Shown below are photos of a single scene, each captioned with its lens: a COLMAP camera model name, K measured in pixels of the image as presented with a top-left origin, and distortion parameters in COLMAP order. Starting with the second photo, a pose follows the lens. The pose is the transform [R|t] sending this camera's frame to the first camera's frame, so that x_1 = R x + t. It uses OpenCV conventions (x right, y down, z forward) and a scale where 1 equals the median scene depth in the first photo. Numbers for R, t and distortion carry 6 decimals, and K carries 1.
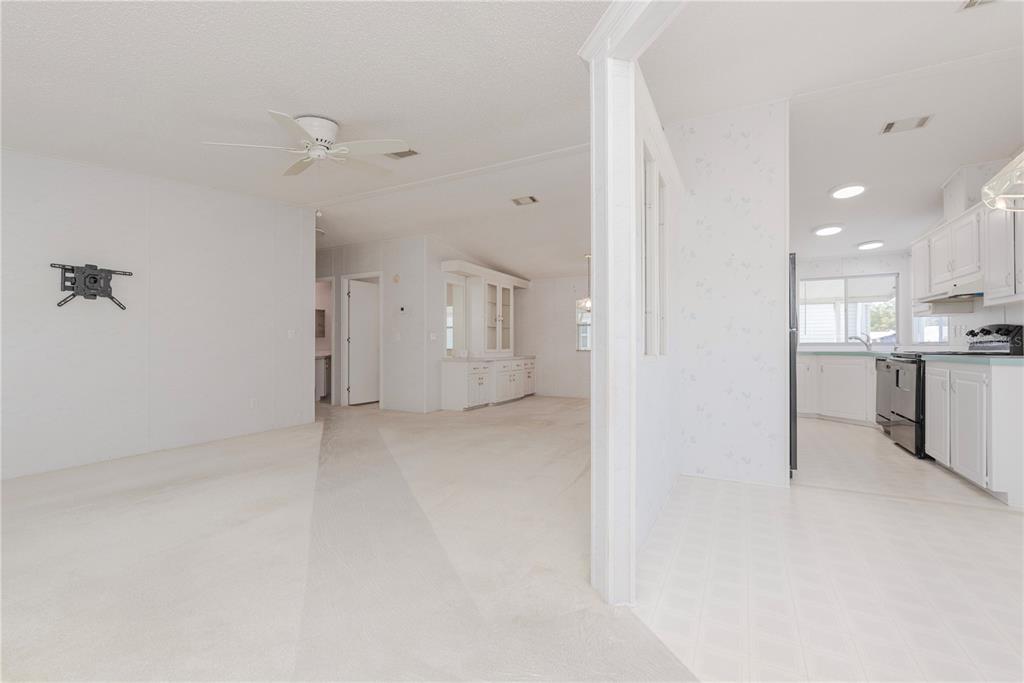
lens RADIAL K [[442.3, 0, 508.5], [0, 442.3, 343.8], [0, 0, 1]] dist [-0.003506, -0.000674]
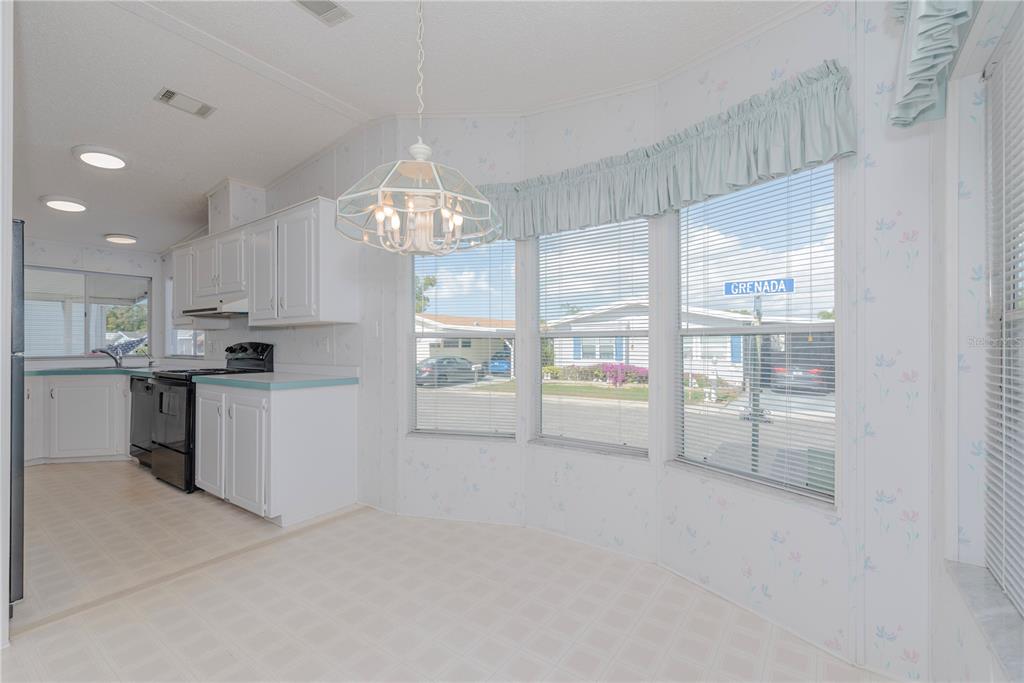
lens RADIAL K [[442.3, 0, 507.1], [0, 442.3, 343.6], [0, 0, 1]] dist [-0.003506, -0.000674]
pose [[0.128213, 0.005435, 0.991732, 0.127876], [-0.004784, 0.999977, -0.004861, -0.035494], [-0.991735, -0.004121, 0.128236, 0.238615]]
